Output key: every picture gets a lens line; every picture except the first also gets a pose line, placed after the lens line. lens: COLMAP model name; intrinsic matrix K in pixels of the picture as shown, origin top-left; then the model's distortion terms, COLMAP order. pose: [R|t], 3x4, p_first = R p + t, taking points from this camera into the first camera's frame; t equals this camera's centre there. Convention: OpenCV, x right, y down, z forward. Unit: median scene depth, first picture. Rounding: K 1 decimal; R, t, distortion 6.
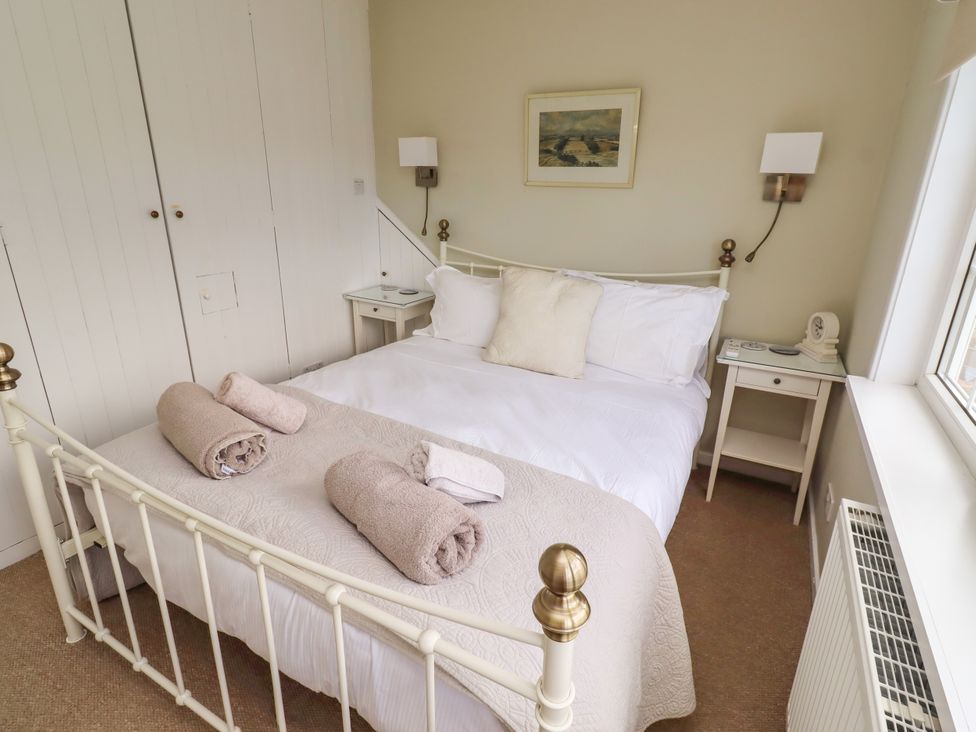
lens RADIAL K [[506.8, 0, 495.4], [0, 506.8, 351.5], [0, 0, 1]] dist [0.006059, -0.001204]
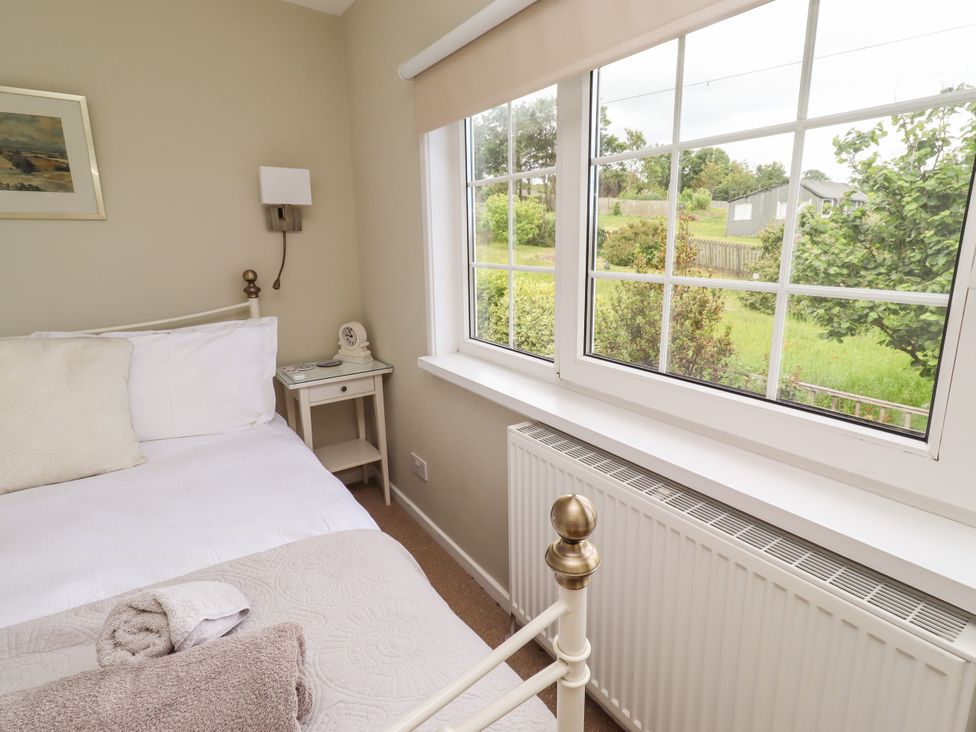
lens RADIAL K [[506.8, 0, 495.4], [0, 506.8, 351.5], [0, 0, 1]] dist [0.006059, -0.001204]
pose [[0.449422, -0.214521, 0.867180, -0.205219], [0.302265, 0.949998, 0.078357, -0.004311], [-0.840628, 0.226903, 0.491792, 0.151934]]
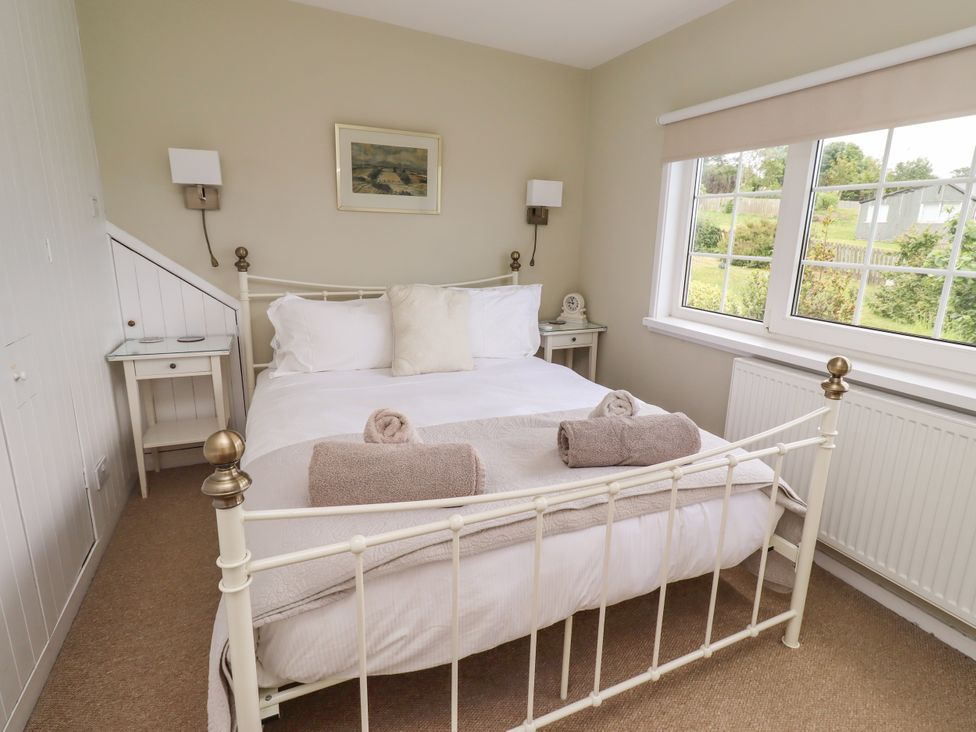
lens RADIAL K [[506.8, 0, 495.4], [0, 506.8, 351.5], [0, 0, 1]] dist [0.006059, -0.001204]
pose [[0.604211, -0.186033, 0.774803, -0.697435], [0.241080, 0.969472, 0.044773, -0.028433], [-0.759480, 0.159737, 0.630615, 0.199663]]
